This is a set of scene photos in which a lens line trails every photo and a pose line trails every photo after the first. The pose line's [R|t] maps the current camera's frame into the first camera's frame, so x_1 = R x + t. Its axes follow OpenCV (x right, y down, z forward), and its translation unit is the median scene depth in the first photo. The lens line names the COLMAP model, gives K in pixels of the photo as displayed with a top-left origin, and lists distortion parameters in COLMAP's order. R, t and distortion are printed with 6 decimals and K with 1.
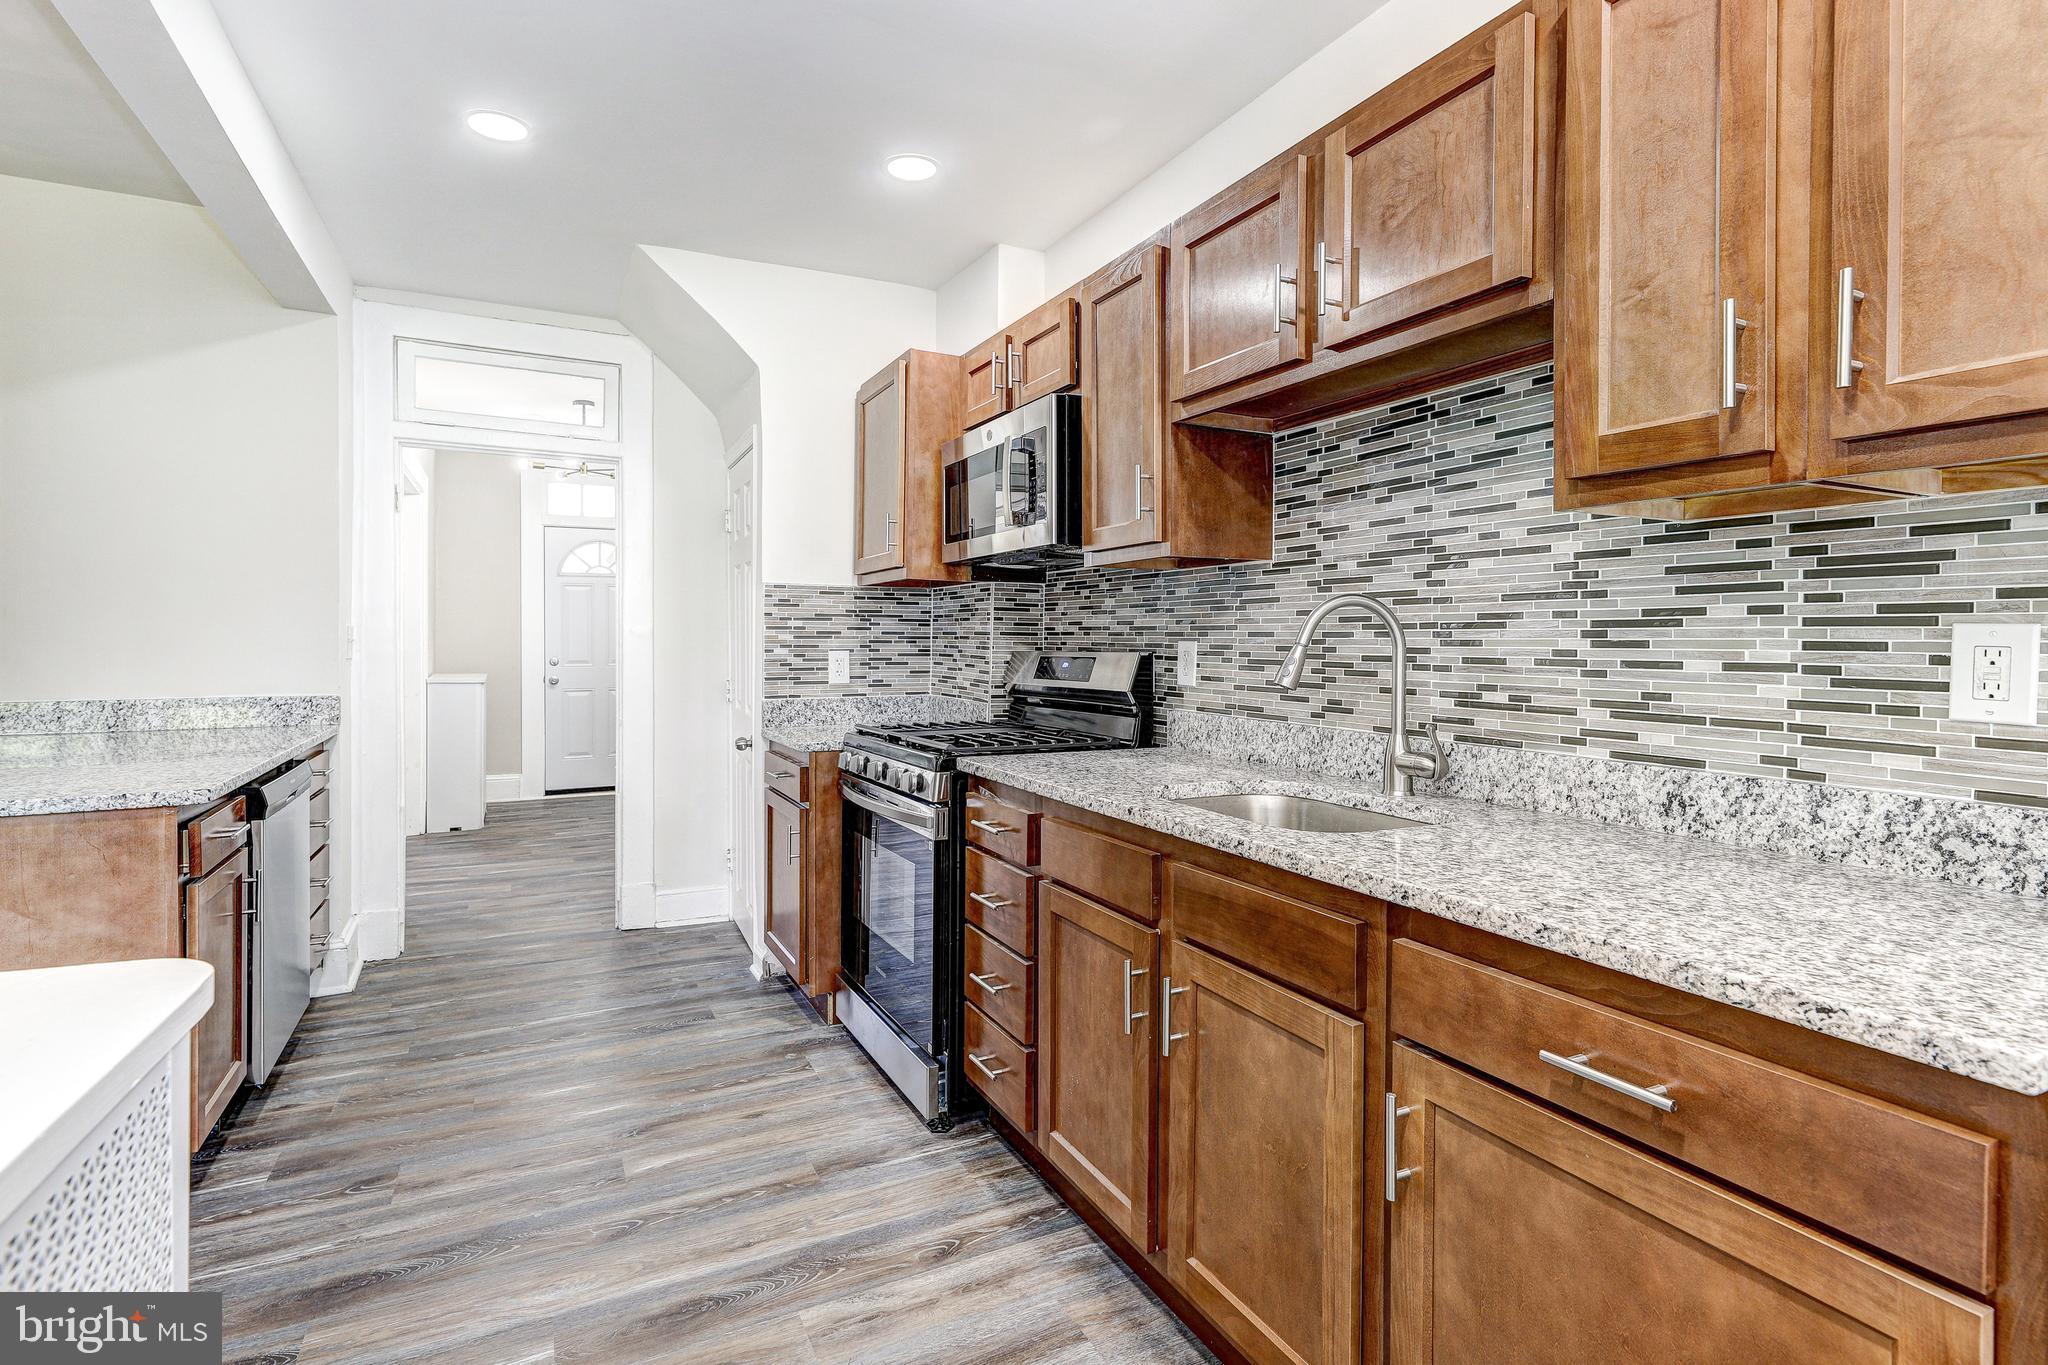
lens RADIAL K [[946.8, 0, 989.7], [0, 946.8, 641.7], [0, 0, 1]] dist [0.002415, -0.000271]
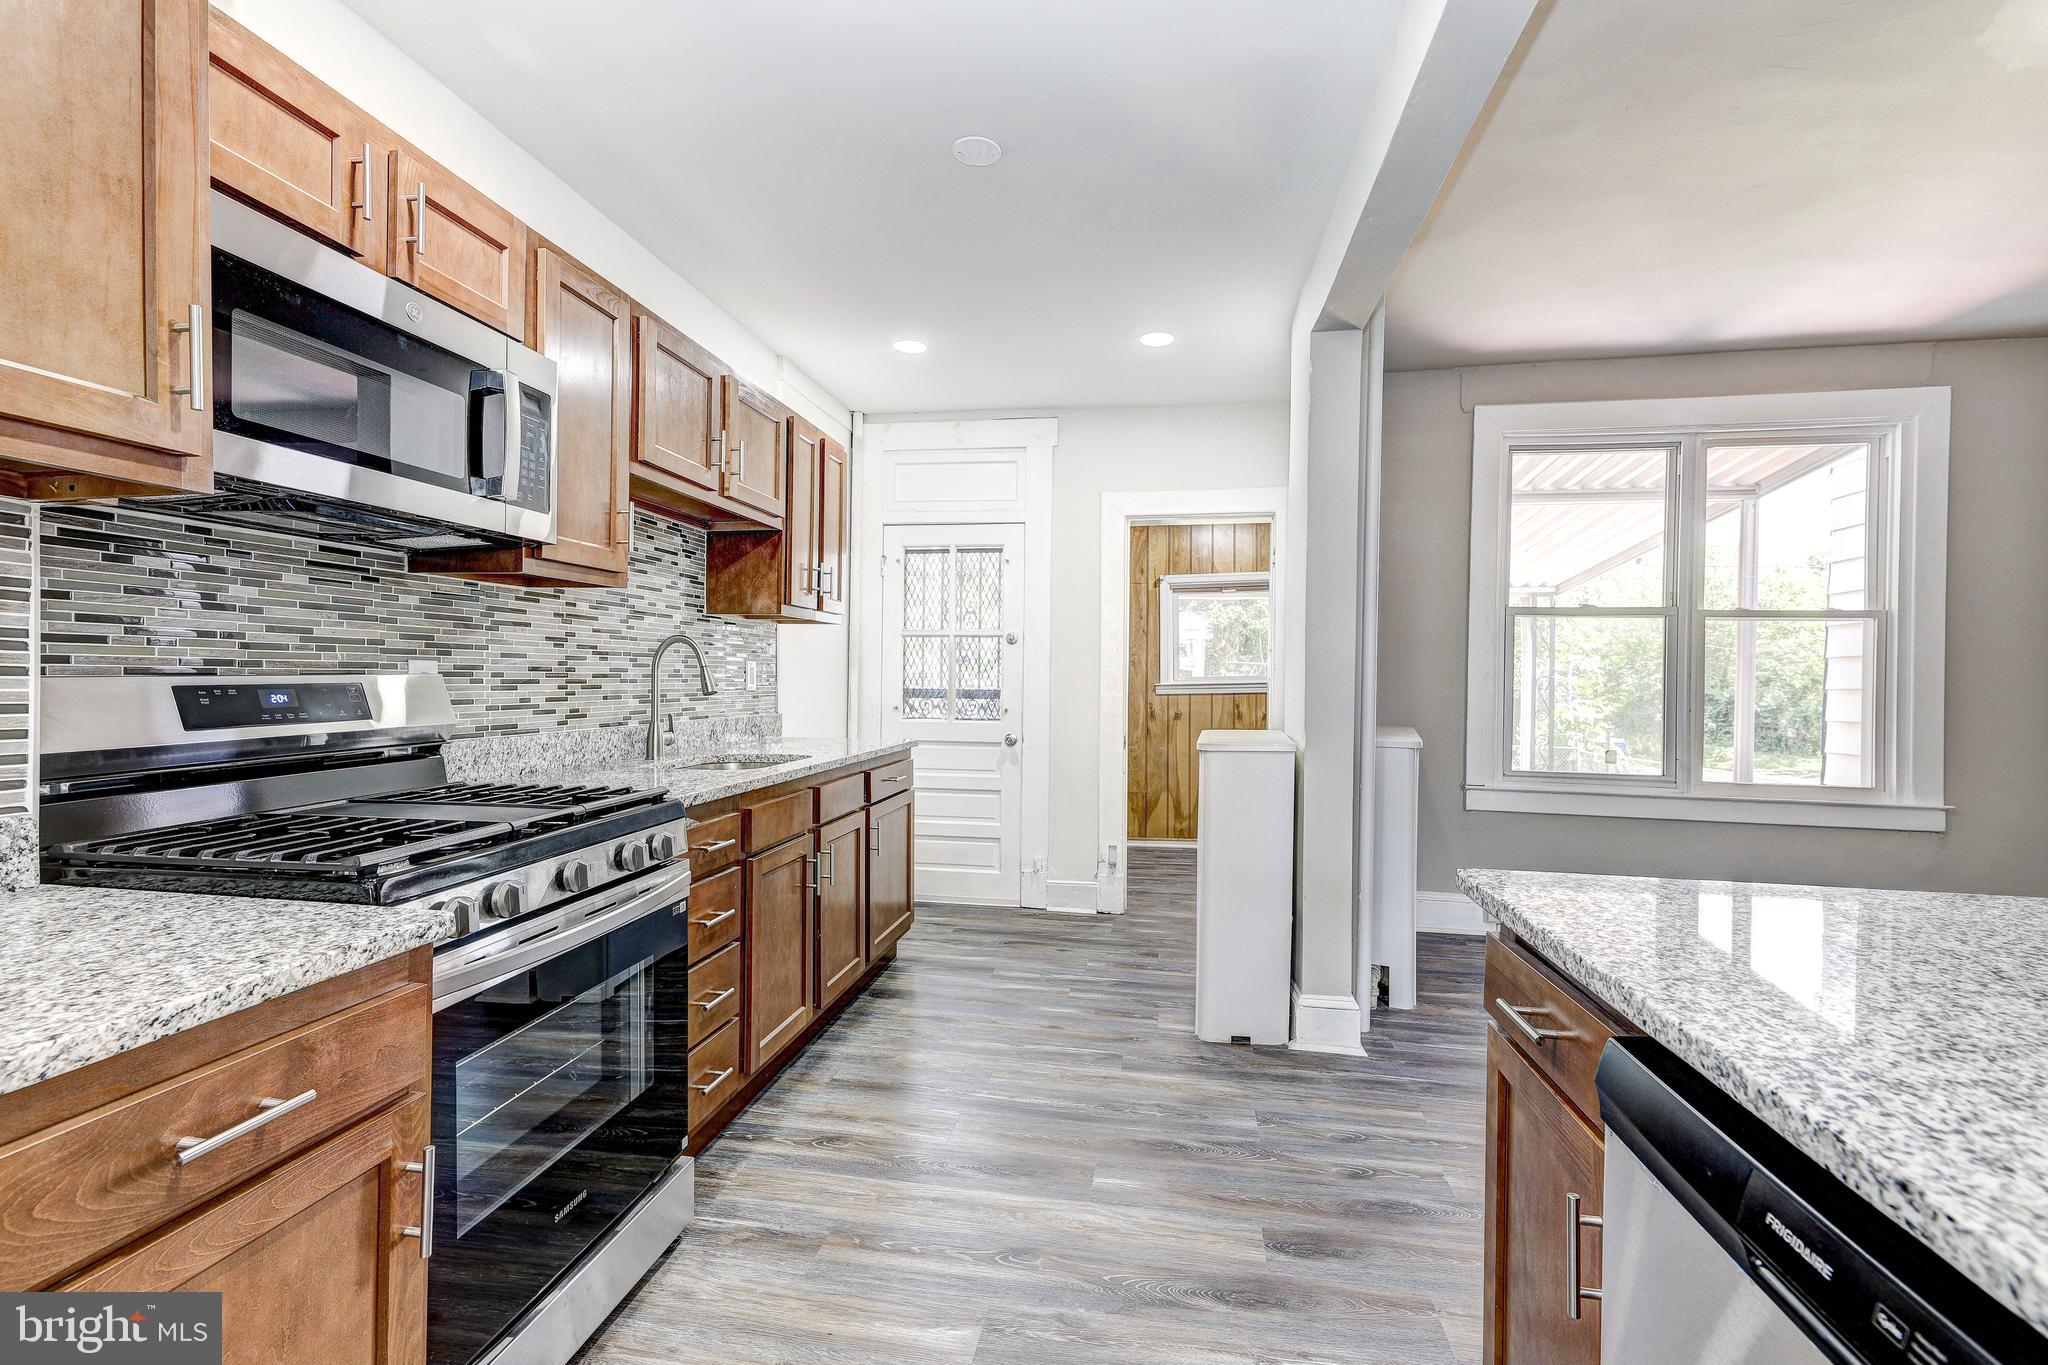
lens RADIAL K [[909.5, 0, 1000.6], [0, 909.5, 683.8], [0, 0, 1]] dist [0.011698, -0.003413]
pose [[-0.791228, -0.017728, 0.611264, -0.839214], [-0.011630, 0.999835, 0.013943, 0.003660], [-0.611411, 0.003923, -0.791304, 1.604864]]
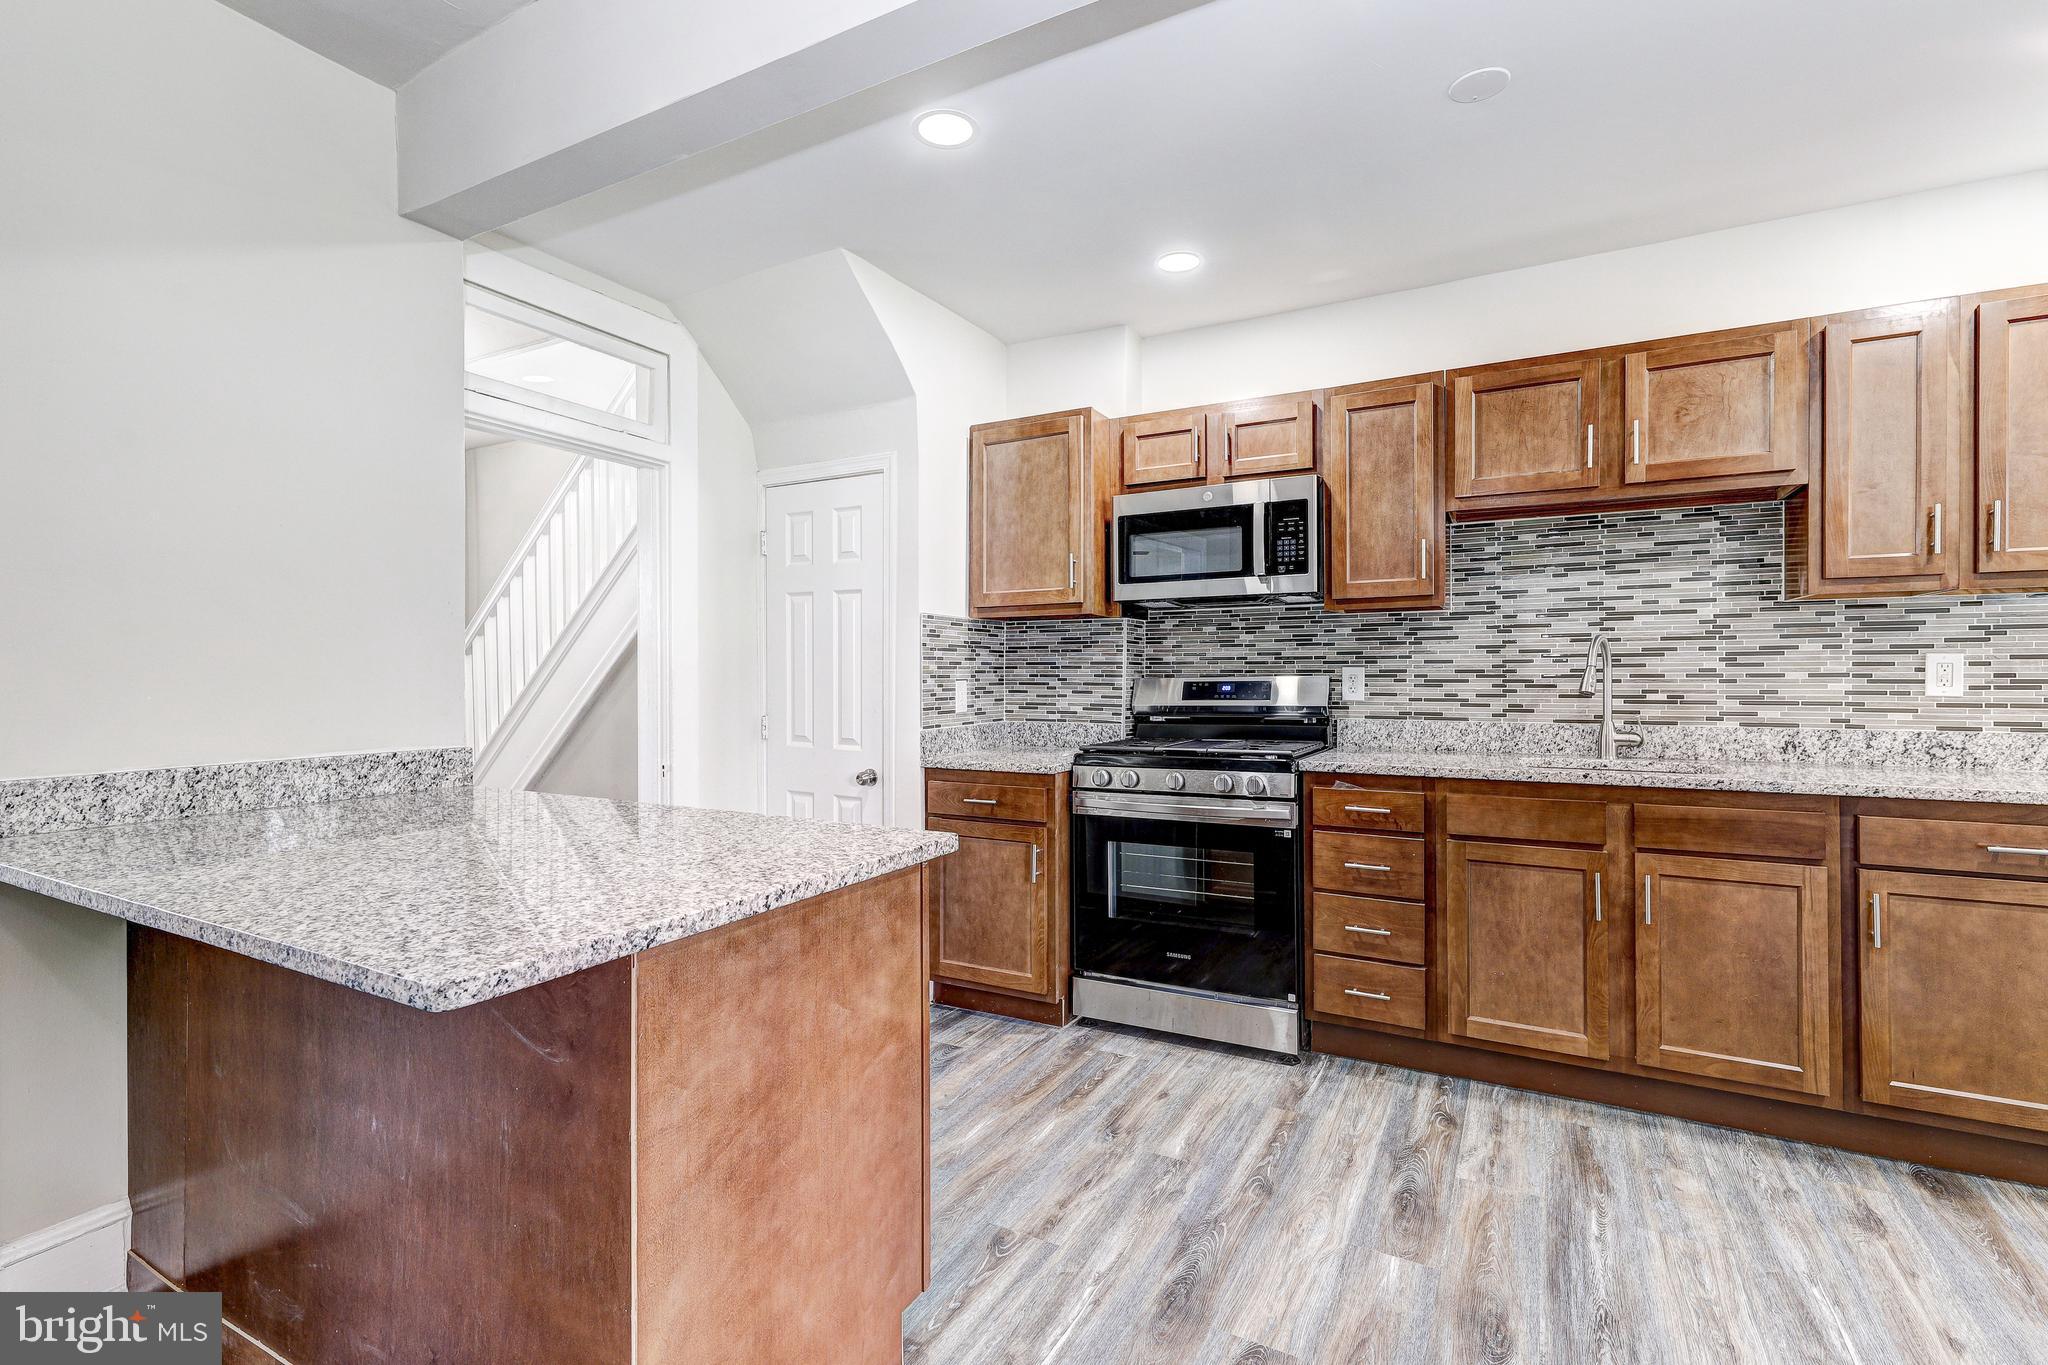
lens RADIAL K [[923.6, 0, 1027.0], [0, 923.6, 673.7], [0, 0, 1]] dist [0.012689, -0.003059]
pose [[0.824987, -0.008980, 0.565080, -1.108069], [0.010219, 0.999947, 0.000971, 0.003054], [-0.565059, 0.004973, 0.825036, 0.213457]]
